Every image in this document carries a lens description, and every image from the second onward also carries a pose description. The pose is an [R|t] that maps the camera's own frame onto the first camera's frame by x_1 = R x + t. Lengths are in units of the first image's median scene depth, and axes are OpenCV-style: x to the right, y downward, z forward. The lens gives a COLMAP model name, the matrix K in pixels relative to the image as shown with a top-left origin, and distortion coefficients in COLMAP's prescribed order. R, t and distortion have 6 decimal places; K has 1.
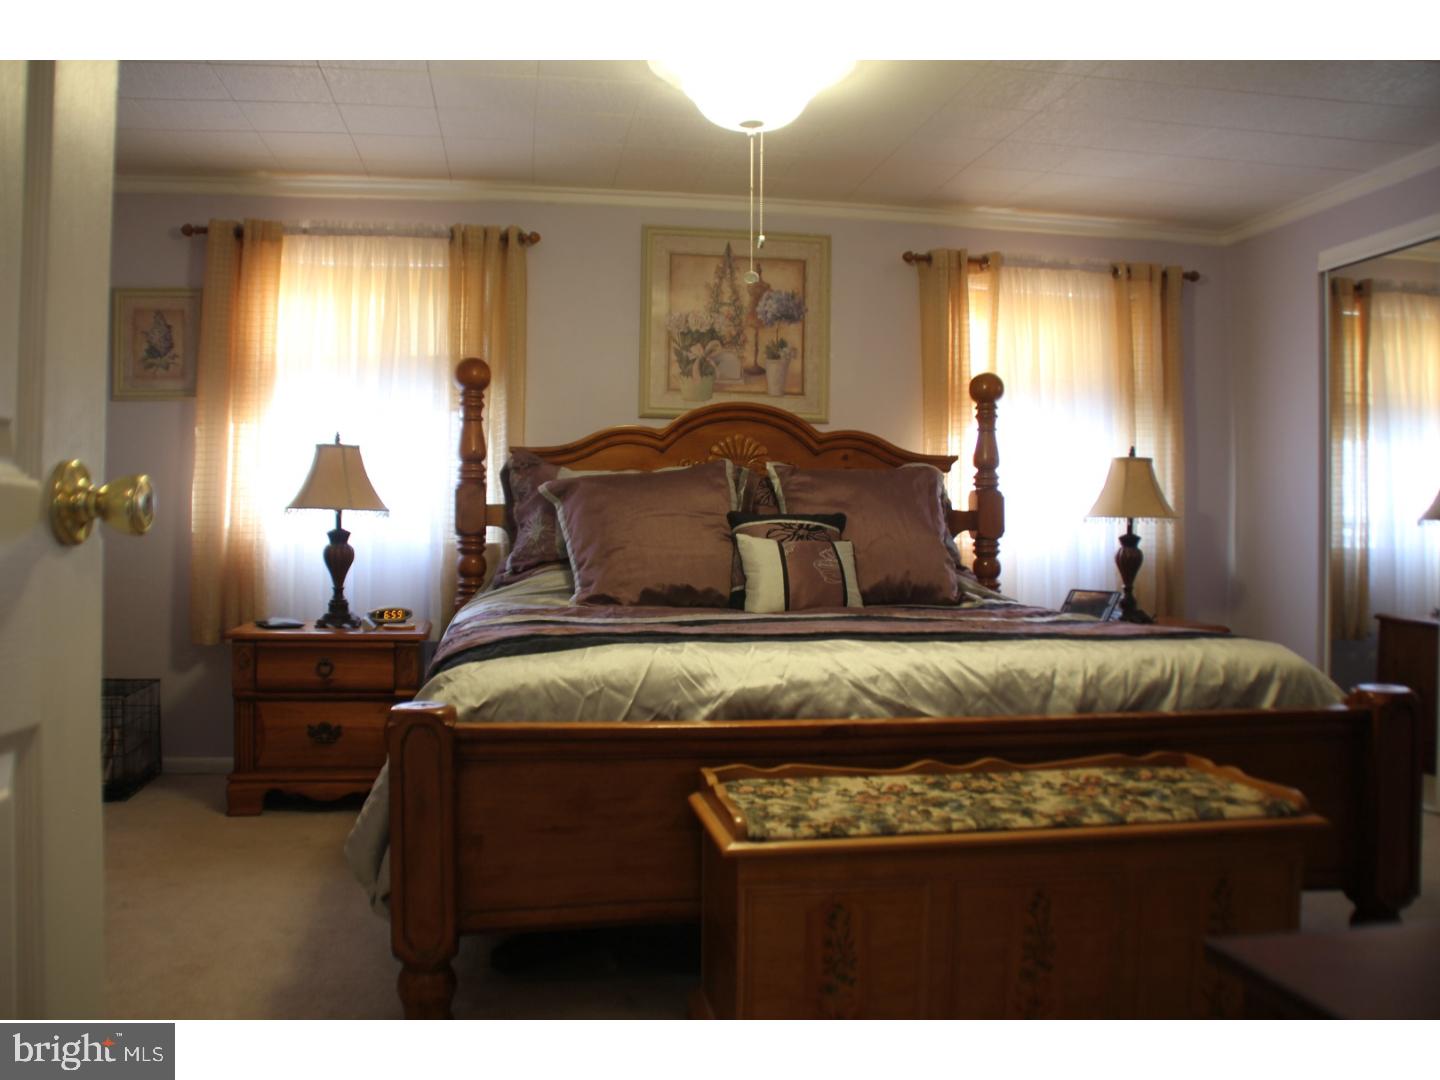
lens RADIAL K [[1156.5, 0, 712.8], [0, 1156.5, 535.8], [0, 0, 1]] dist [-0.169531, 0.095265]
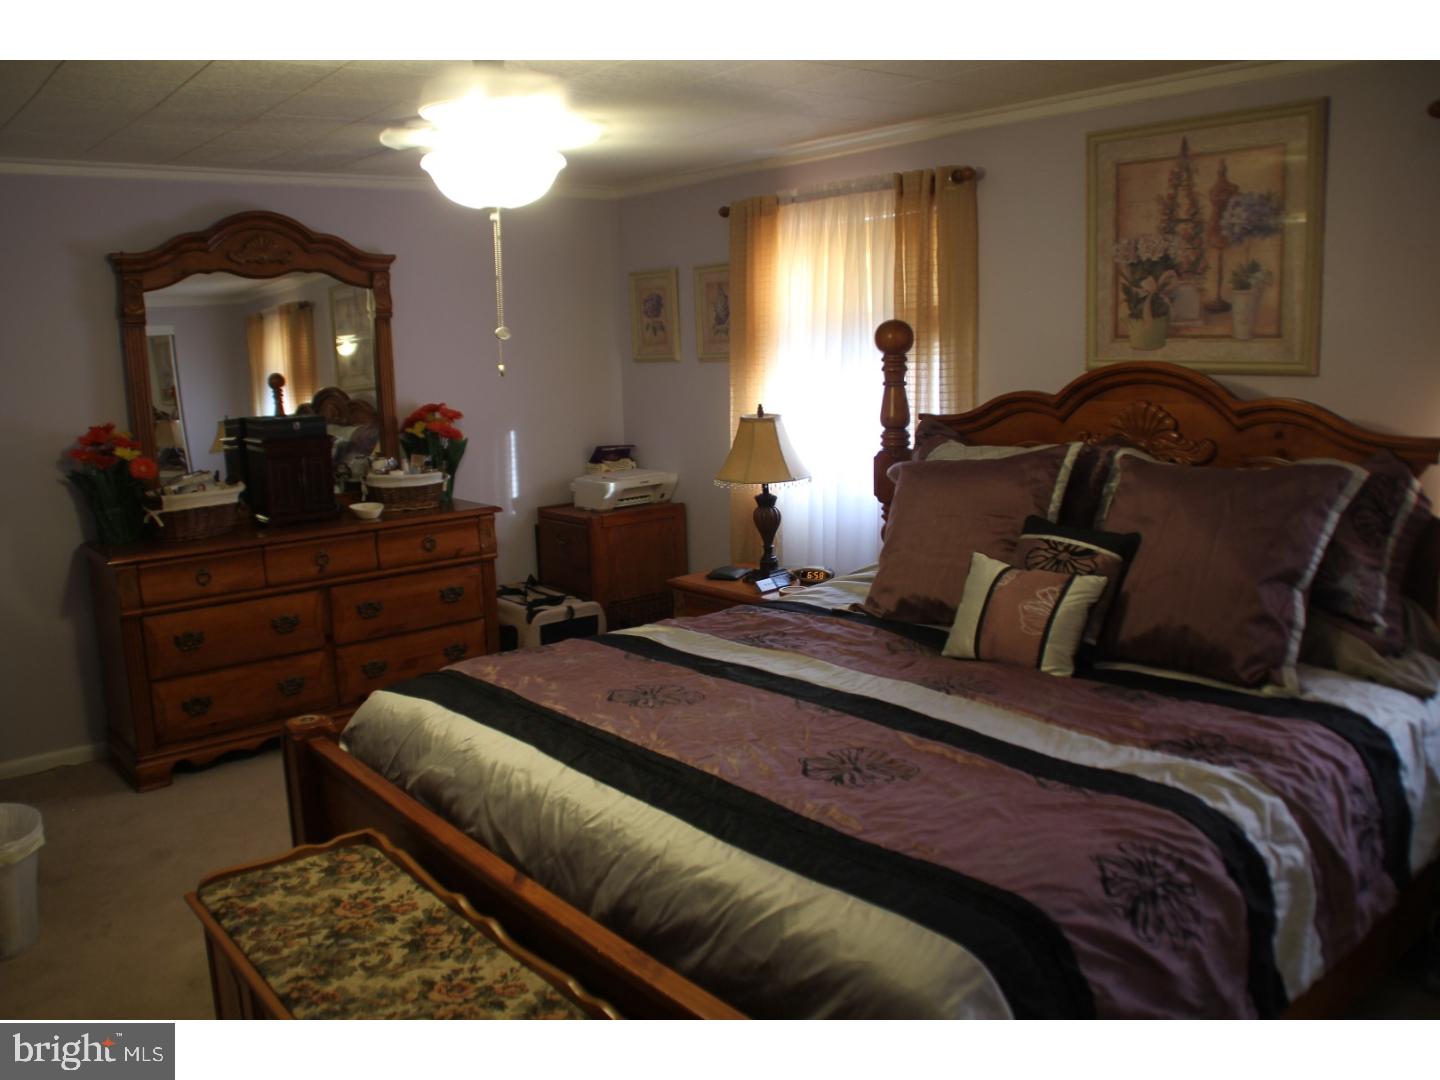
lens RADIAL K [[1156.5, 0, 714.1], [0, 1156.5, 549.0], [0, 0, 1]] dist [-0.169531, 0.095265]
pose [[0.512581, 0.126506, -0.849269, 0.508773], [0.030529, 0.985776, 0.165266, -0.118521], [0.858096, -0.110640, 0.501428, 0.339010]]
